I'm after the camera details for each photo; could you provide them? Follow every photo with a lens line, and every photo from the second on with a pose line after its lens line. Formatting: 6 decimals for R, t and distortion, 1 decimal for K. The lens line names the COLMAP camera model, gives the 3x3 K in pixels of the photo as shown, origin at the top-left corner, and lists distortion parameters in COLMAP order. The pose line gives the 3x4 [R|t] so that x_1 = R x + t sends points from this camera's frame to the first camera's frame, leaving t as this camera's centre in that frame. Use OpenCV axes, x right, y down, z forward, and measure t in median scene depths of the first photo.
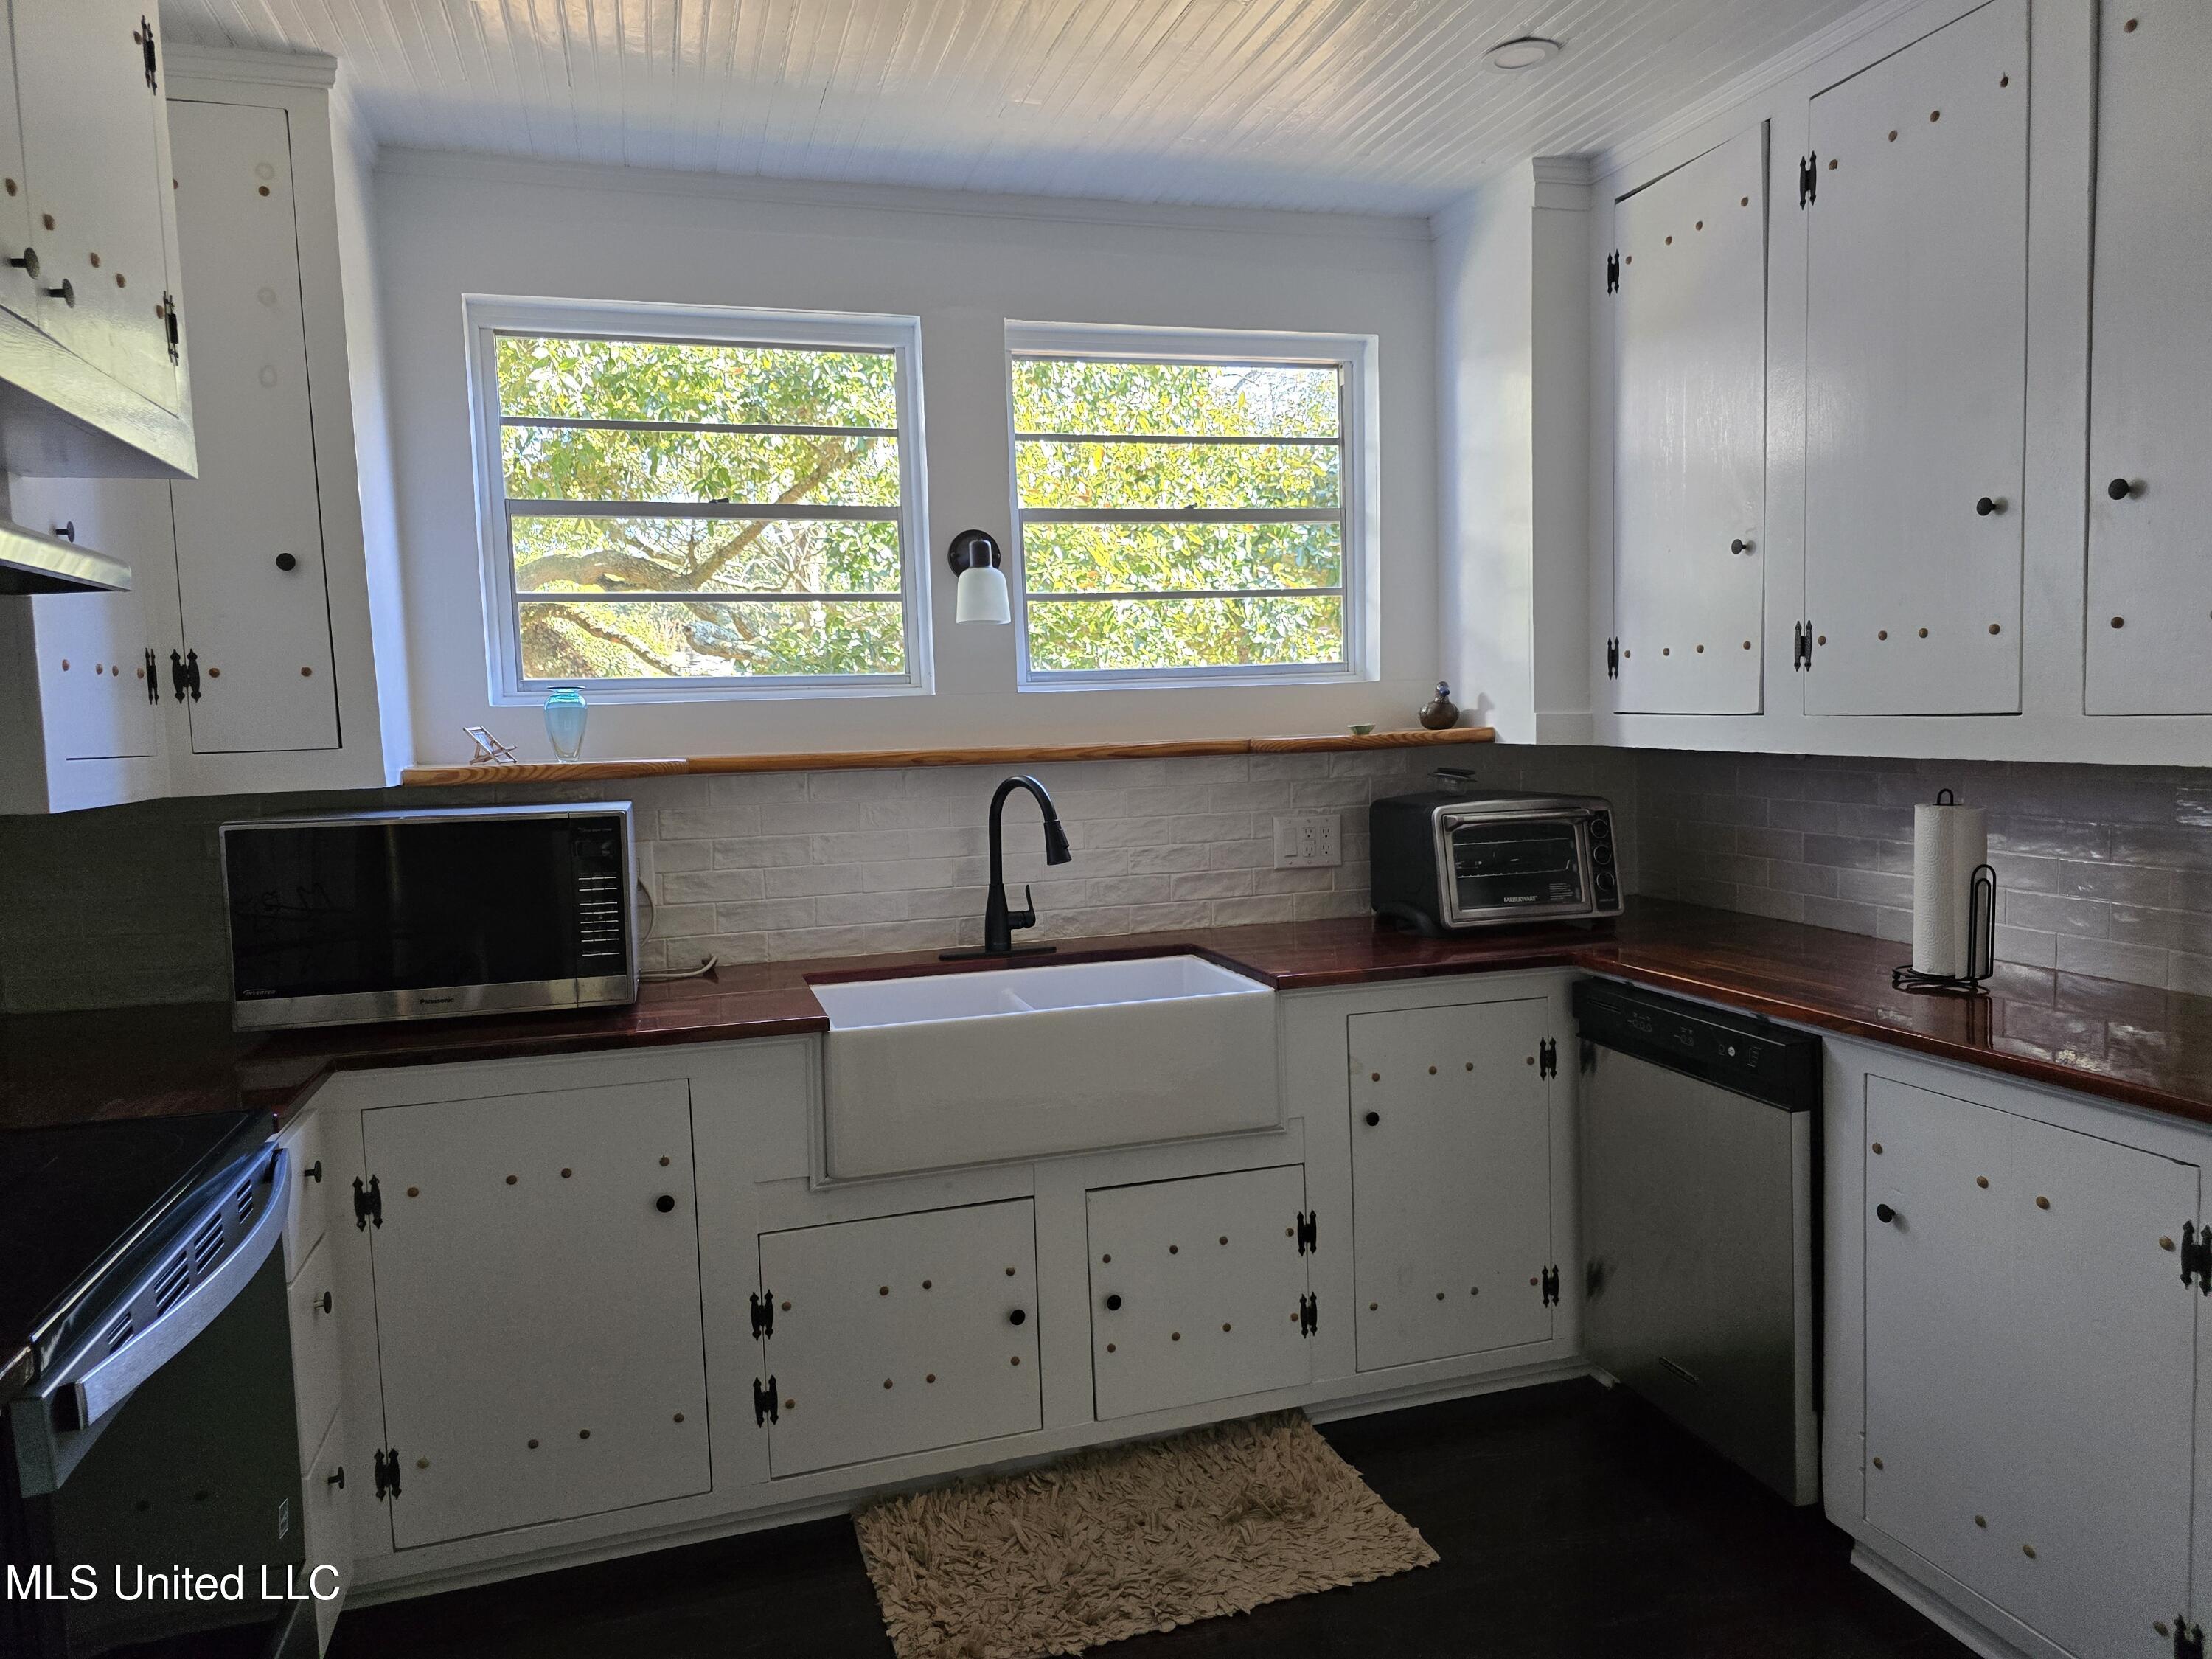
lens RADIAL K [[1480.2, 0, 1120.3], [0, 1480.2, 831.9], [0, 0, 1]] dist [0.068418, -0.064338]
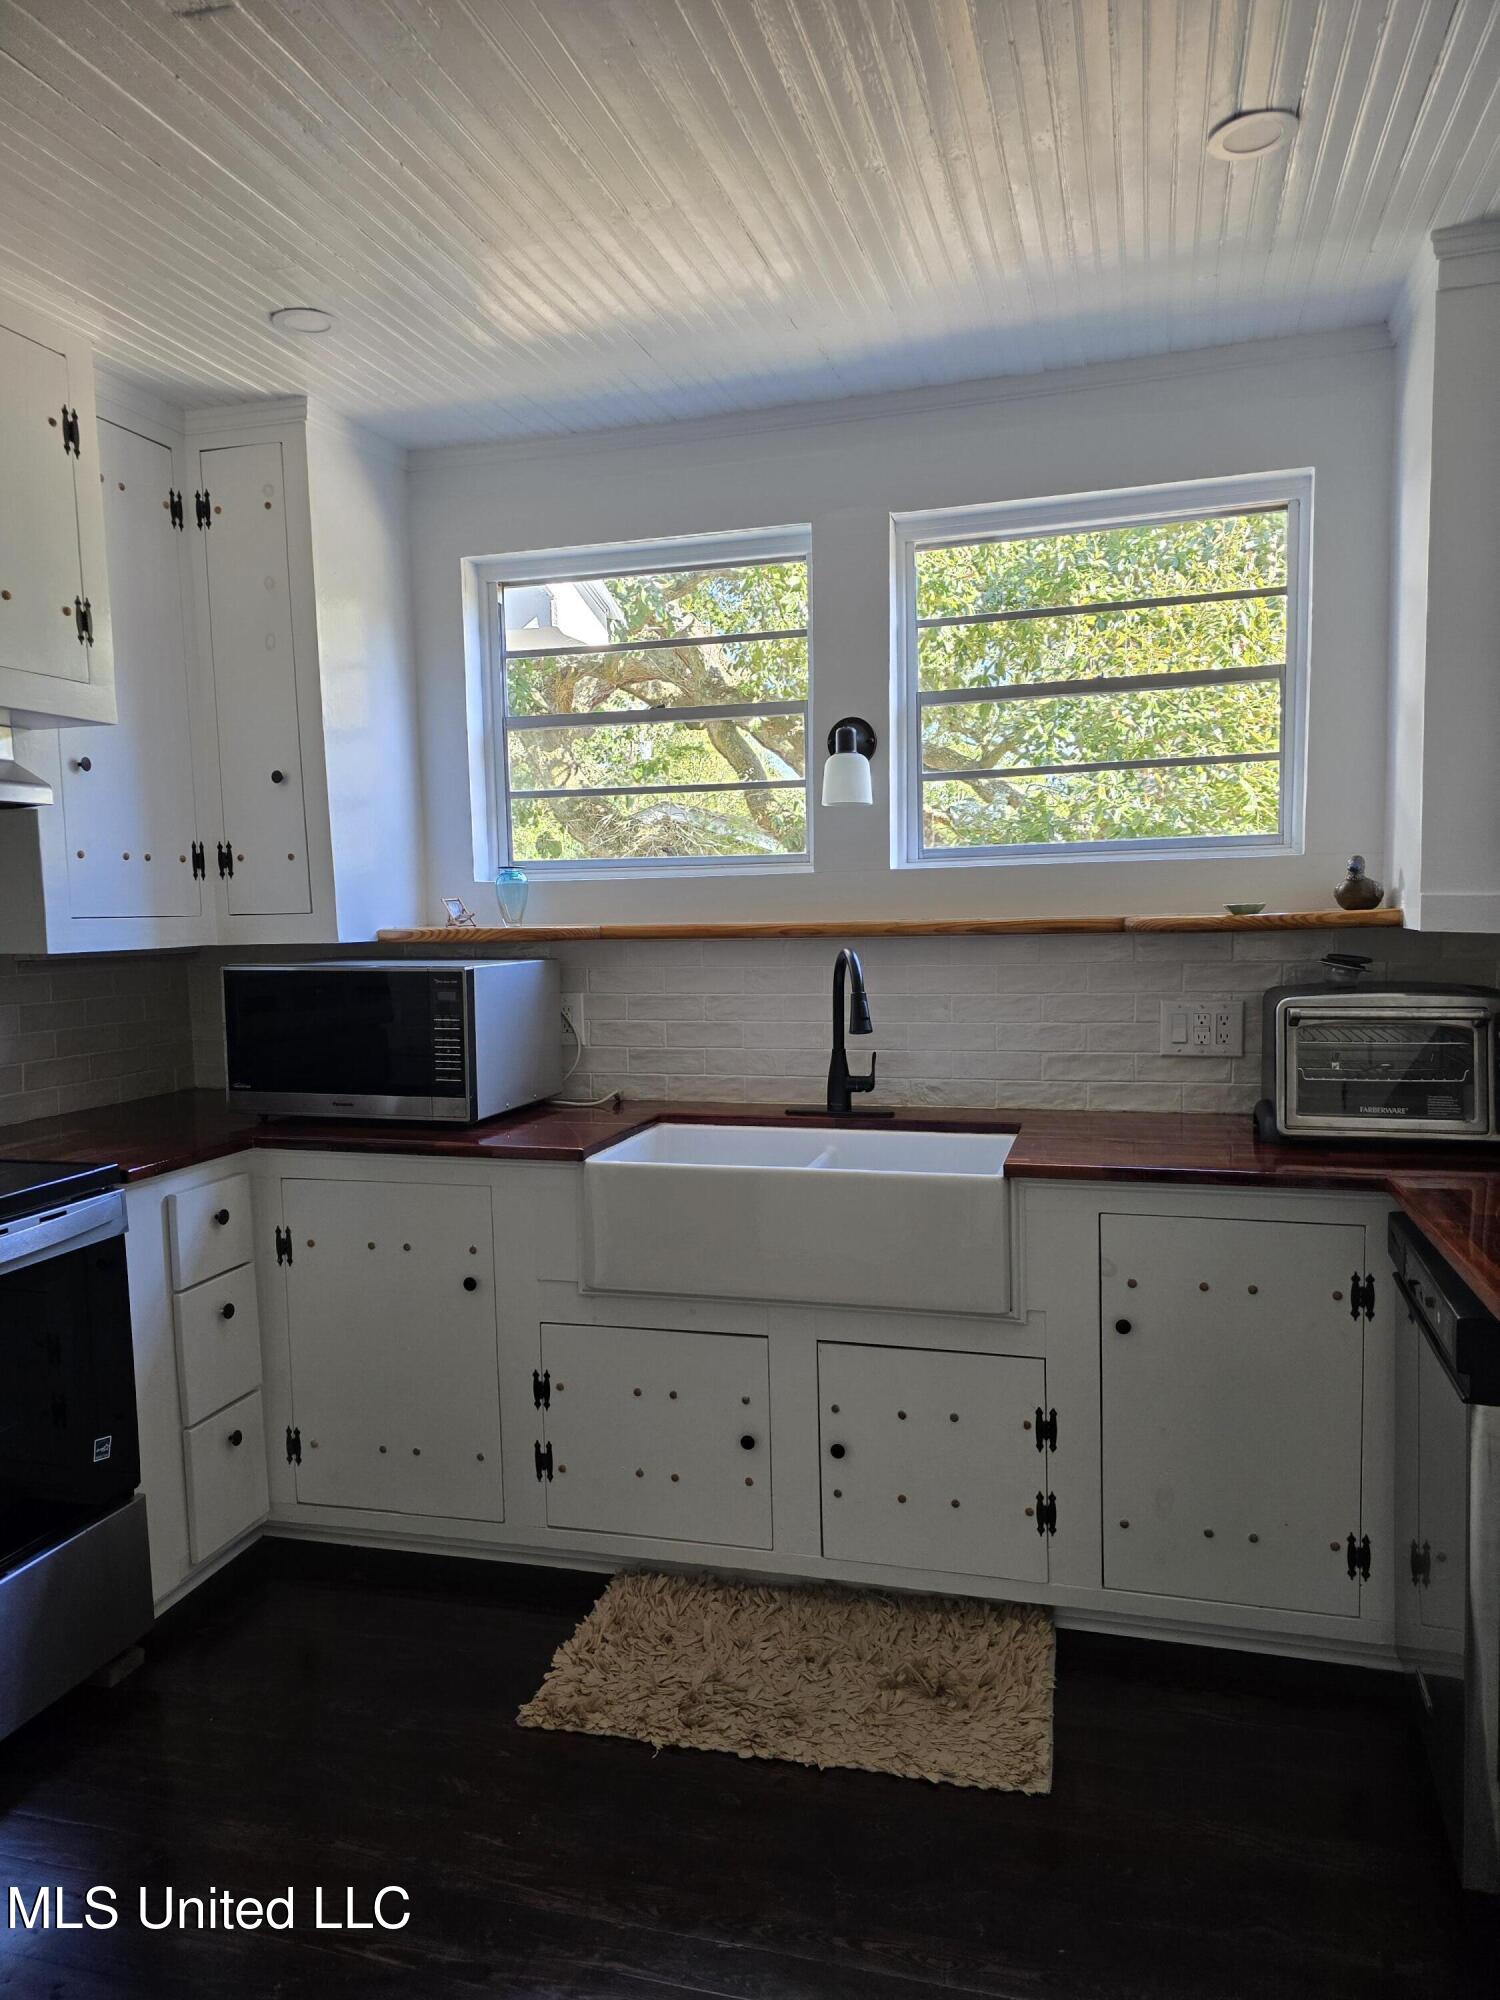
lens RADIAL K [[1338.3, 0, 719.8], [0, 1338.3, 1026.6], [0, 0, 1]] dist [0.068418, -0.064338]
pose [[0.843338, 0.062976, -0.533681, 0.411236], [-0.048108, 0.997970, 0.041742, -0.019869], [0.535226, -0.009528, 0.844655, 0.150952]]
